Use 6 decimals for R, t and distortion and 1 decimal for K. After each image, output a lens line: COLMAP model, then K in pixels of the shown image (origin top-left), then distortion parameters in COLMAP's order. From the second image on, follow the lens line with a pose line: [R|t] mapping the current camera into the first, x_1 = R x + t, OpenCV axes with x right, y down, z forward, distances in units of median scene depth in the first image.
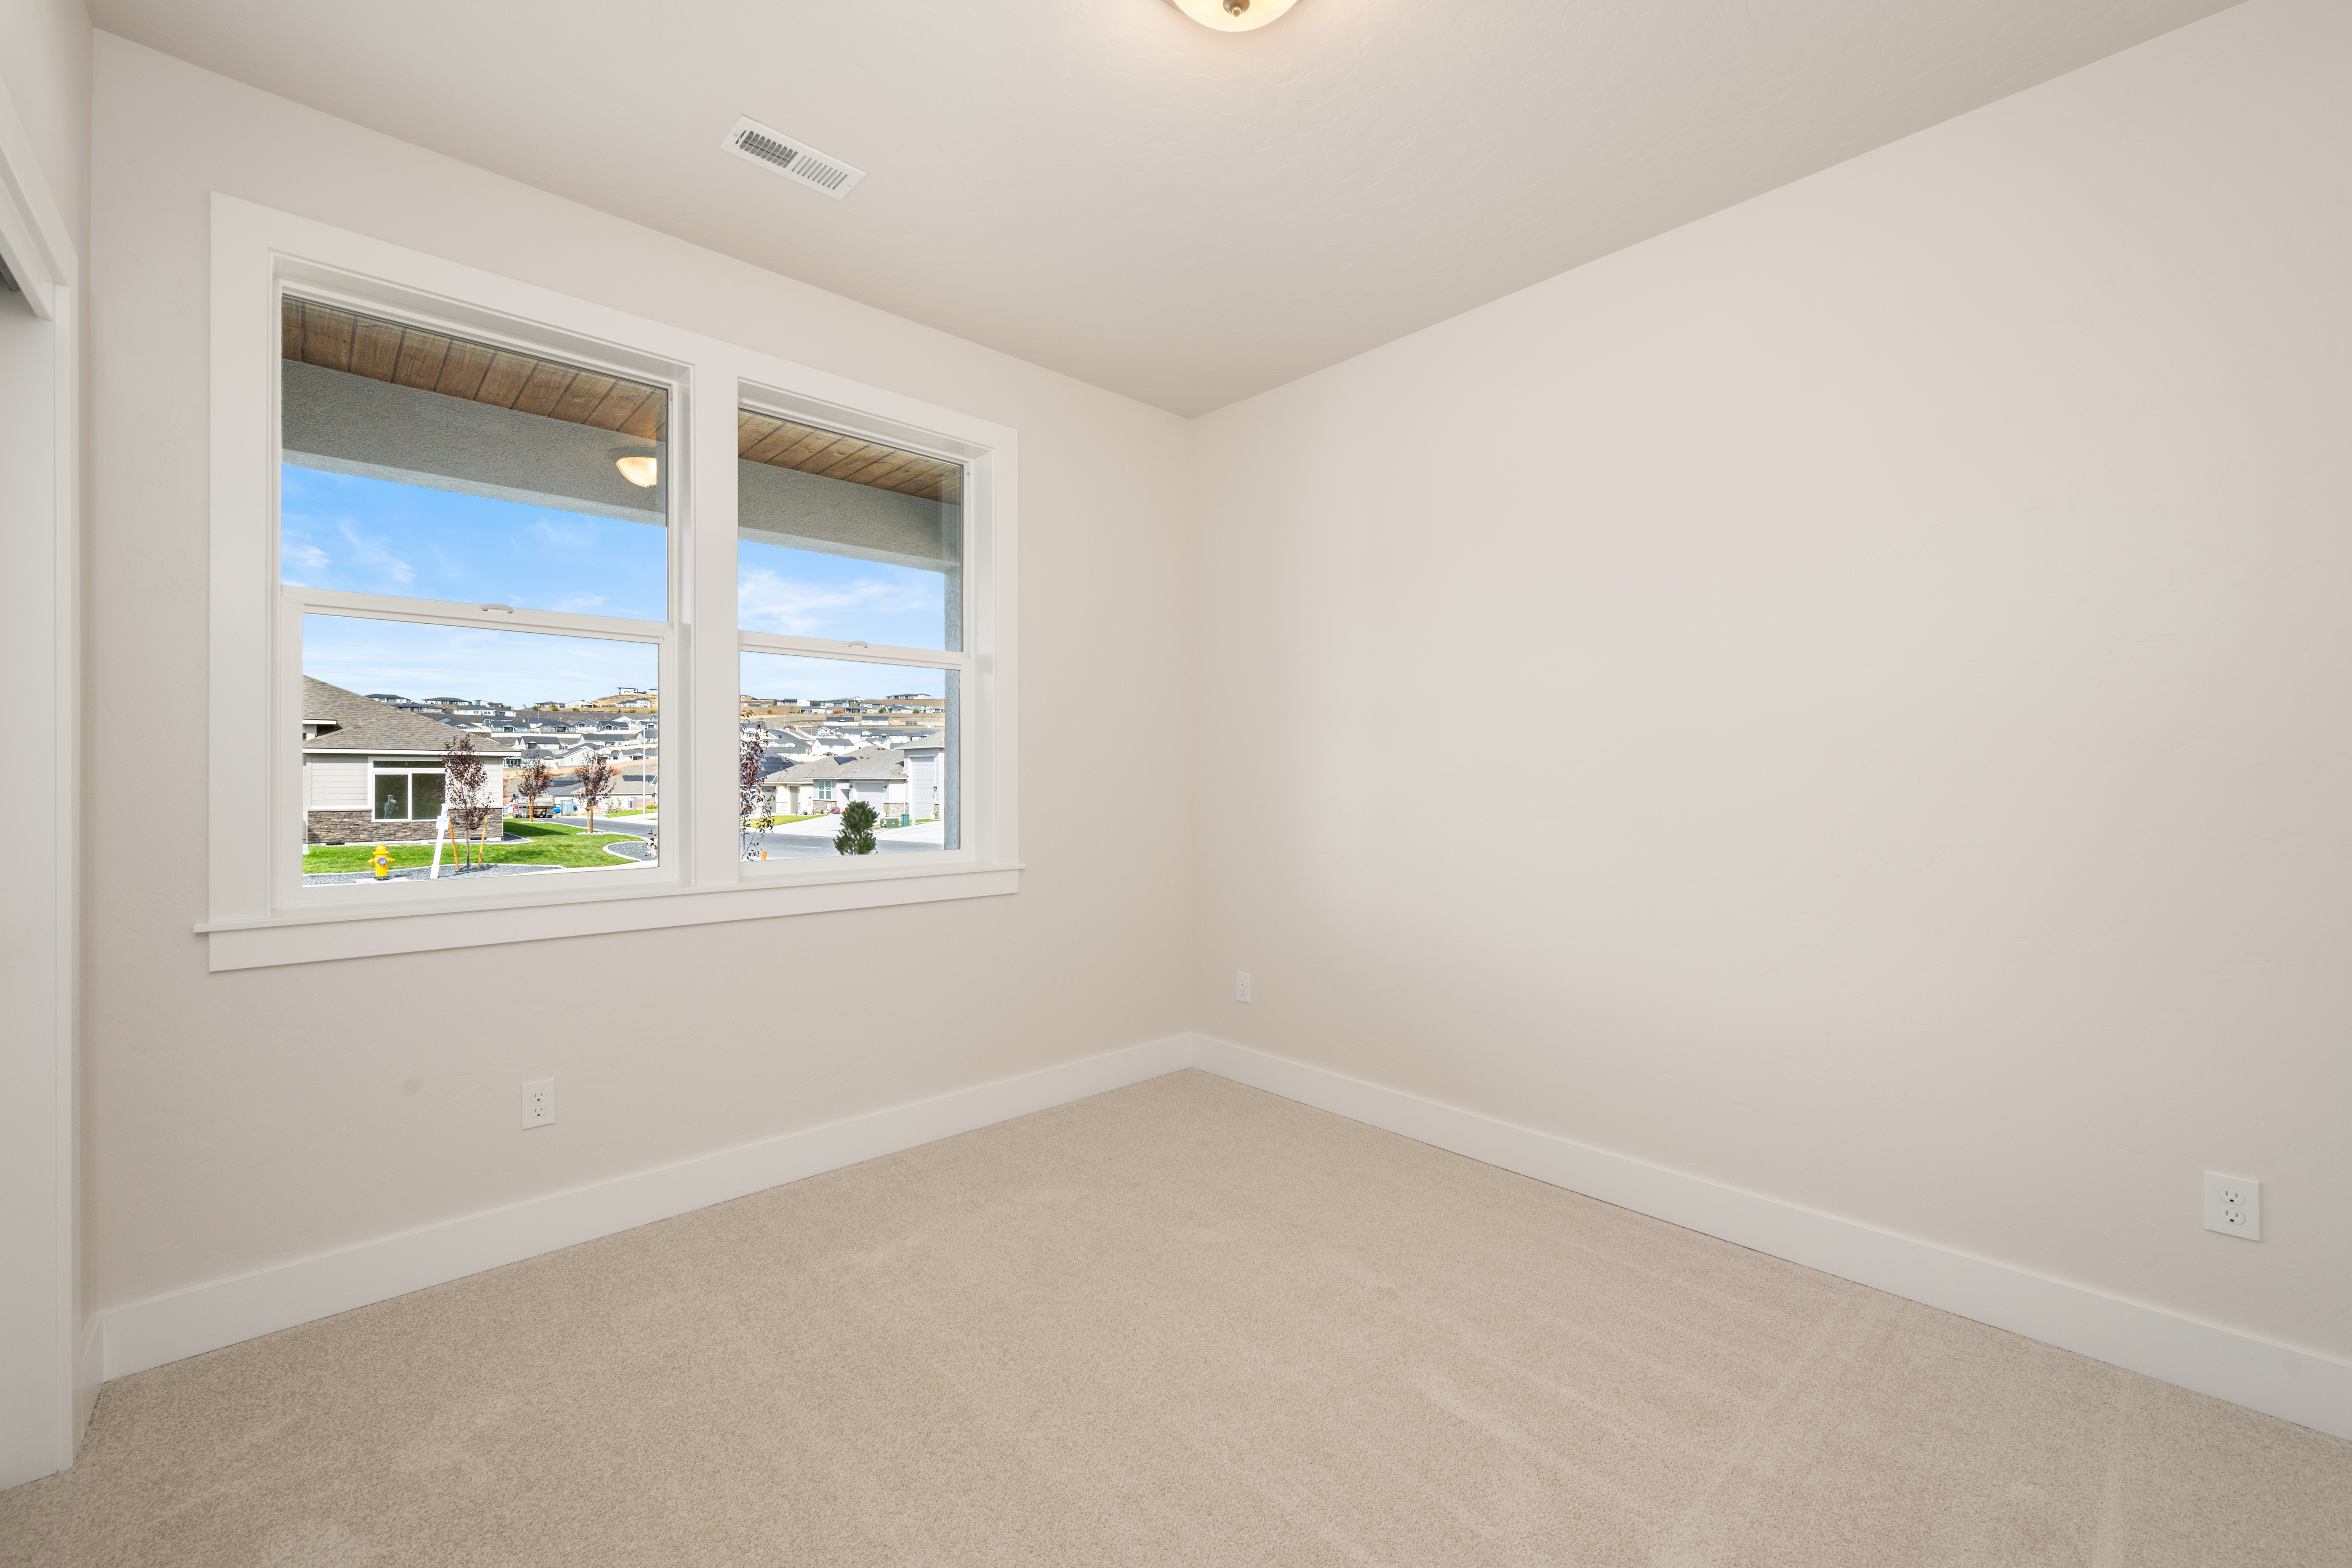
lens RADIAL K [[937.8, 0, 1183.1], [0, 937.8, 784.0], [0, 0, 1]] dist [0.001580, 0.000140]
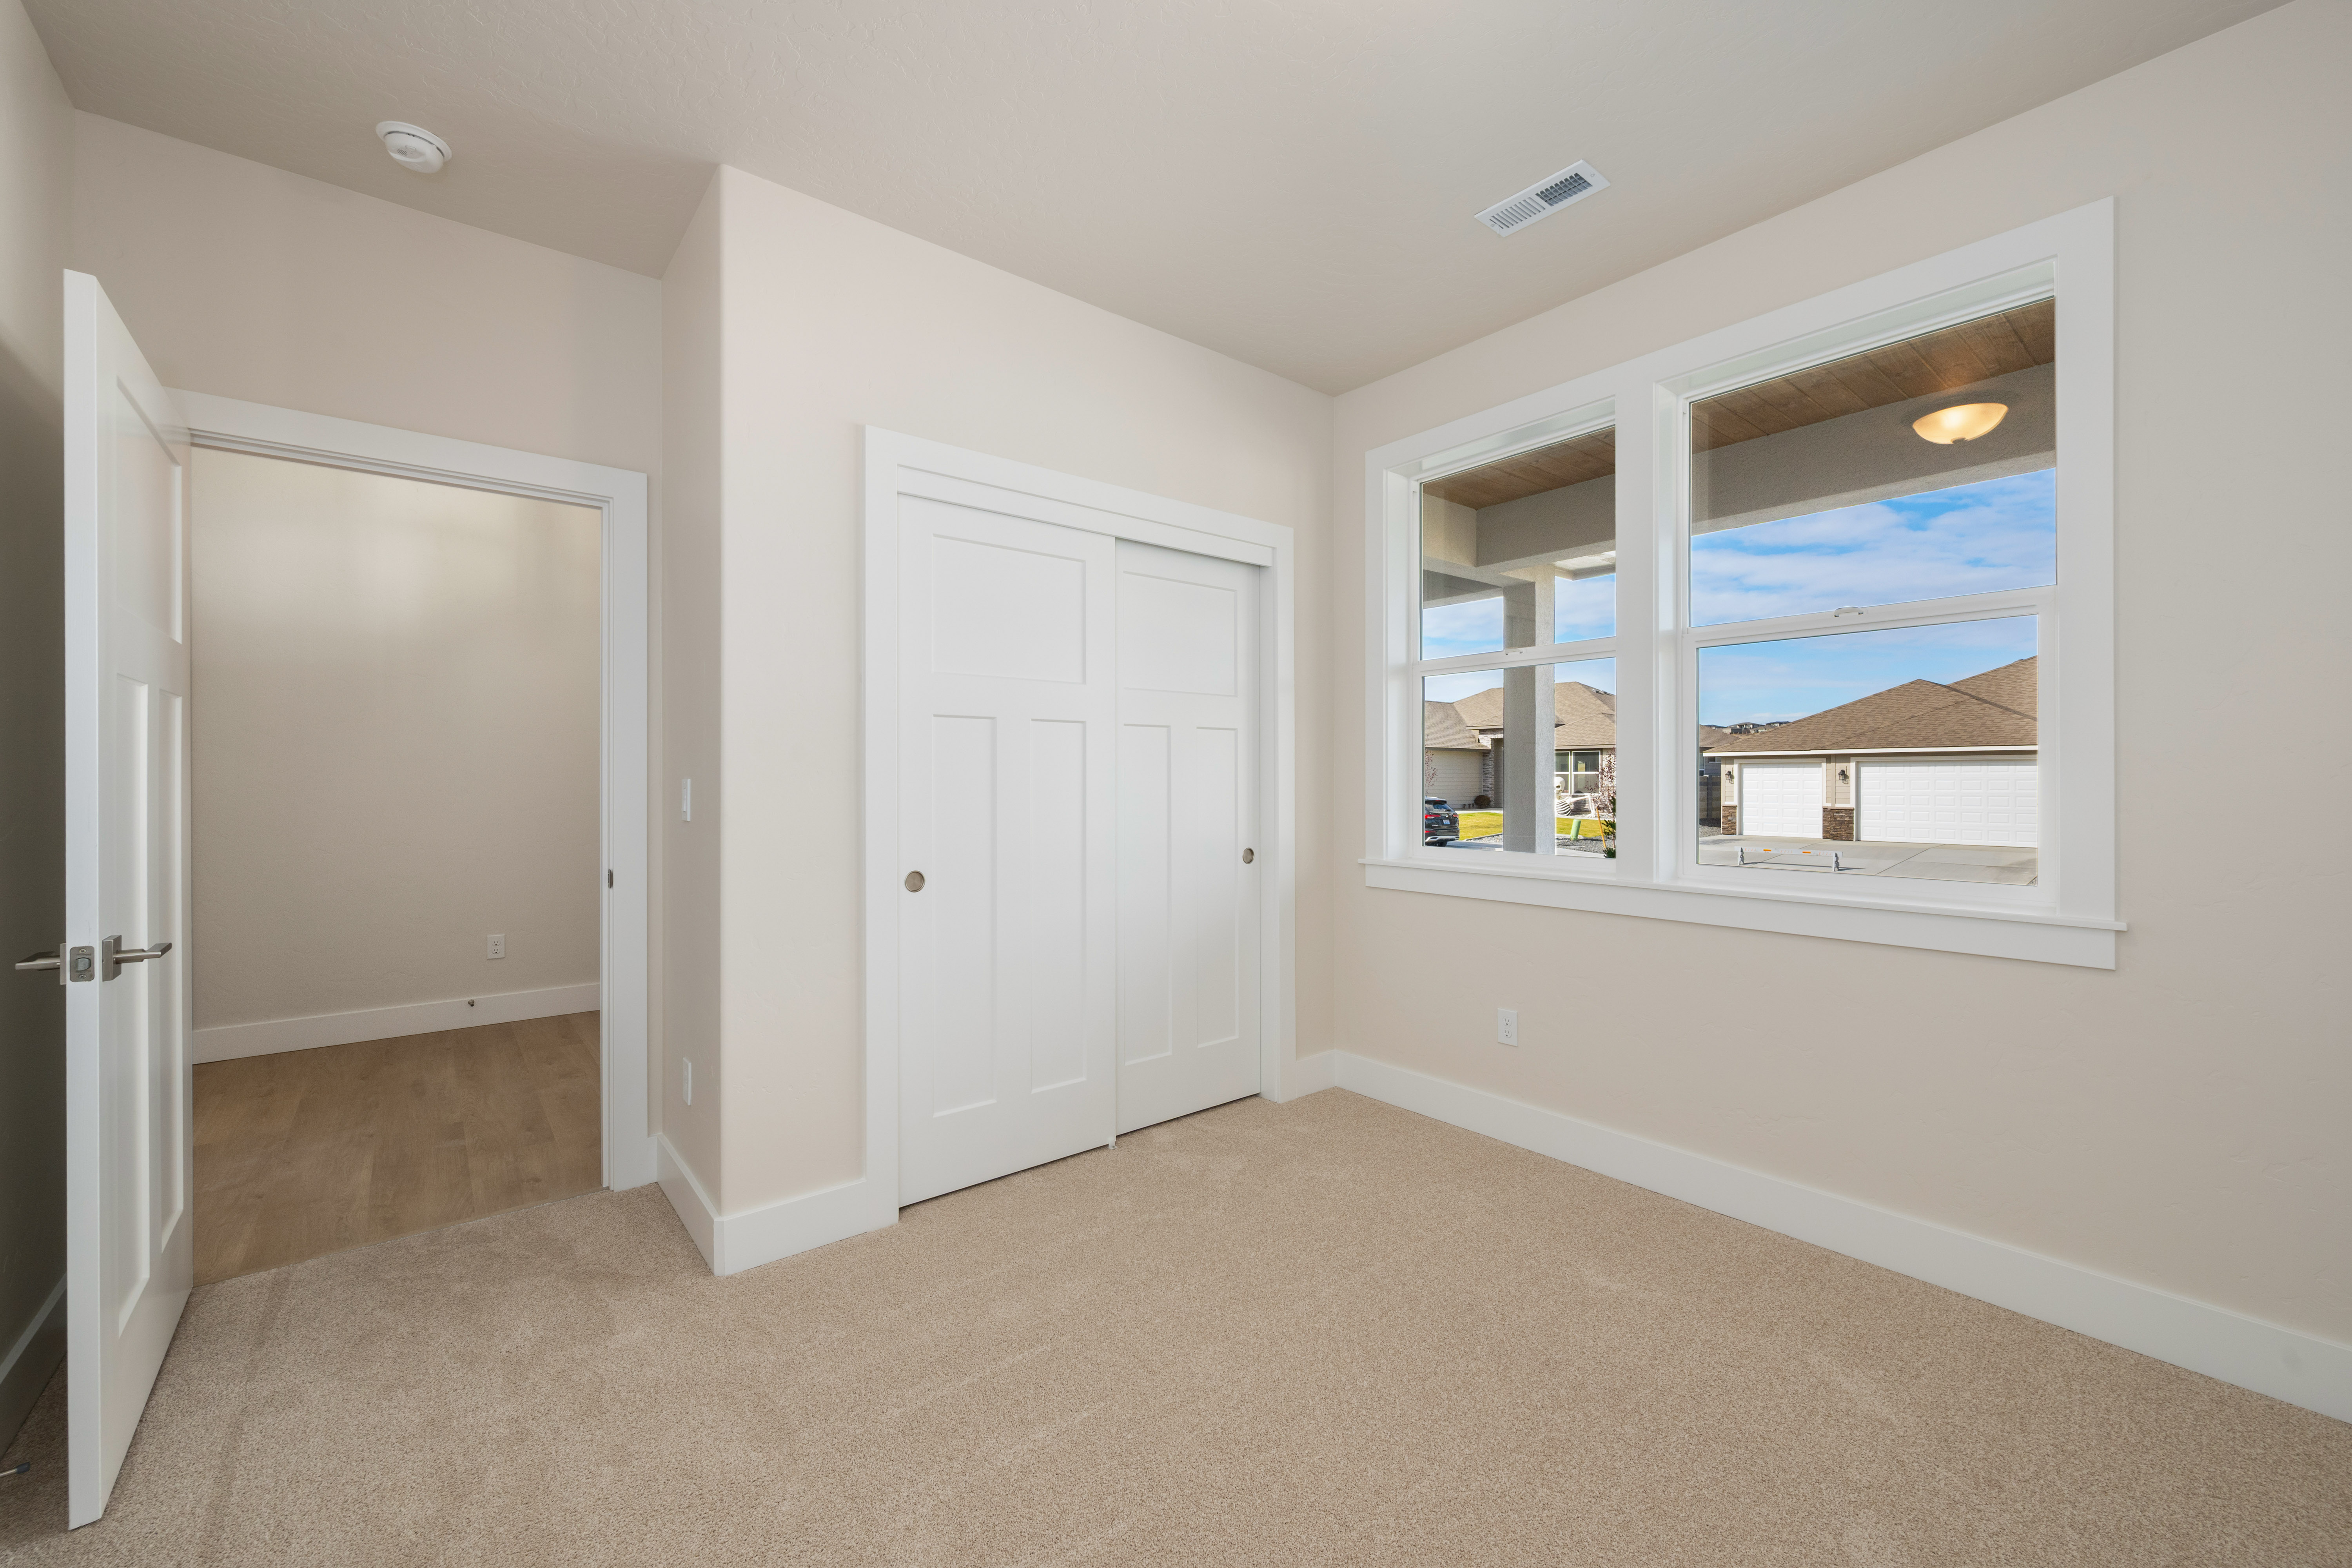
lens RADIAL K [[937.8, 0, 1166.2], [0, 937.8, 781.1], [0, 0, 1]] dist [0.001580, 0.000140]
pose [[-0.069474, 0.003424, -0.997578, 0.563845], [-0.002403, 0.999991, 0.003599, -0.005882], [0.997581, 0.002647, -0.069465, 0.532964]]
